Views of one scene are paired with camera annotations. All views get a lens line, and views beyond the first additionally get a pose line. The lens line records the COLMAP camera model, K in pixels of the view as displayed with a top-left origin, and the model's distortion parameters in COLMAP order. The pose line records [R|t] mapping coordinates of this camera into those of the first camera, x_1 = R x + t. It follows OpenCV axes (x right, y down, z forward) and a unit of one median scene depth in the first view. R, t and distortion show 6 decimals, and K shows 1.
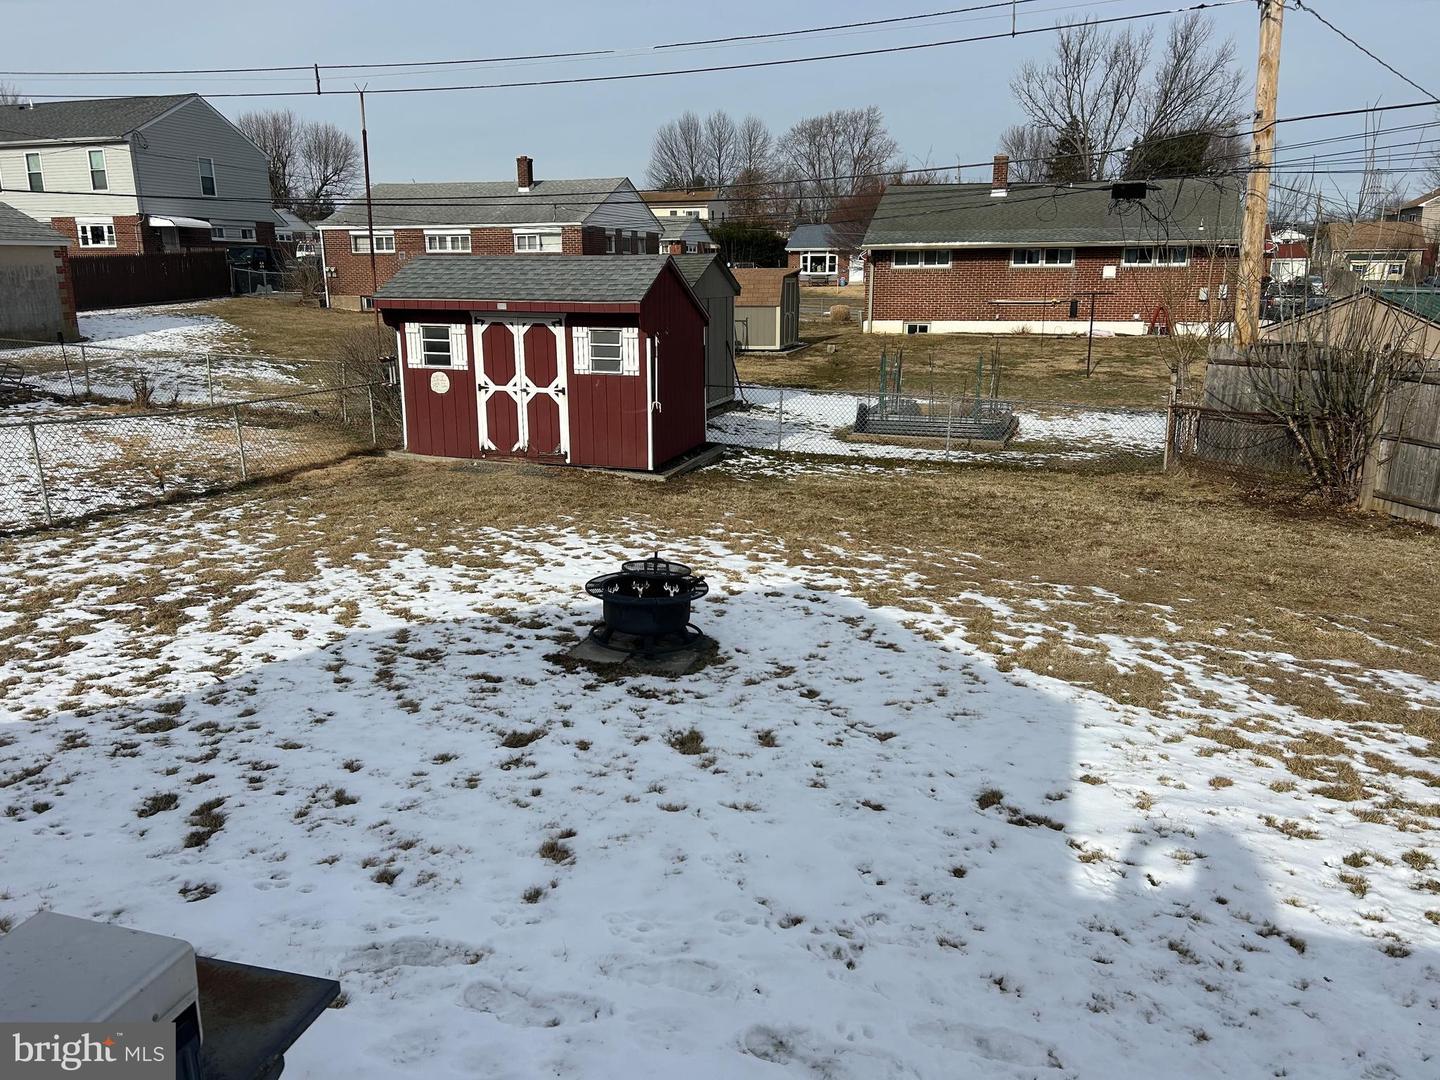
lens RADIAL K [[1071.9, 0, 717.0], [0, 1071.9, 541.5], [0, 0, 1]] dist [0.021759, -0.004934]
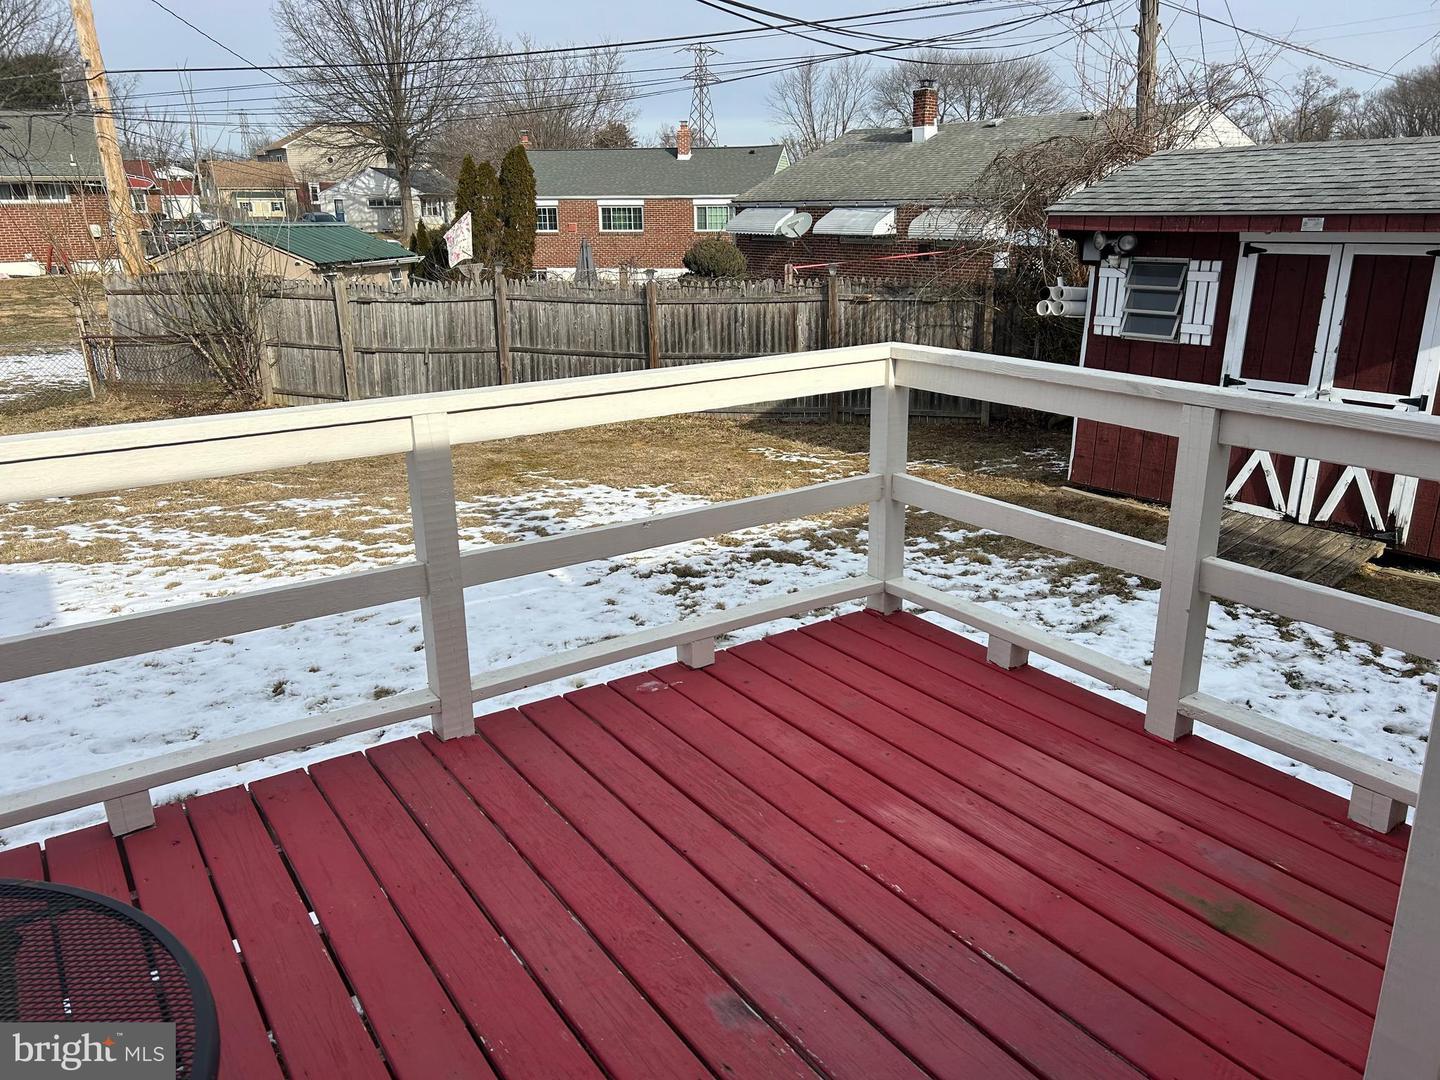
lens RADIAL K [[1071.9, 0, 717.0], [0, 1071.9, 541.5], [0, 0, 1]] dist [0.021759, -0.004934]
pose [[0.611046, -0.240987, 0.754021, -0.099532], [0.199755, 0.968649, 0.147705, 0.077564], [-0.765977, 0.060365, 0.640028, -0.312668]]
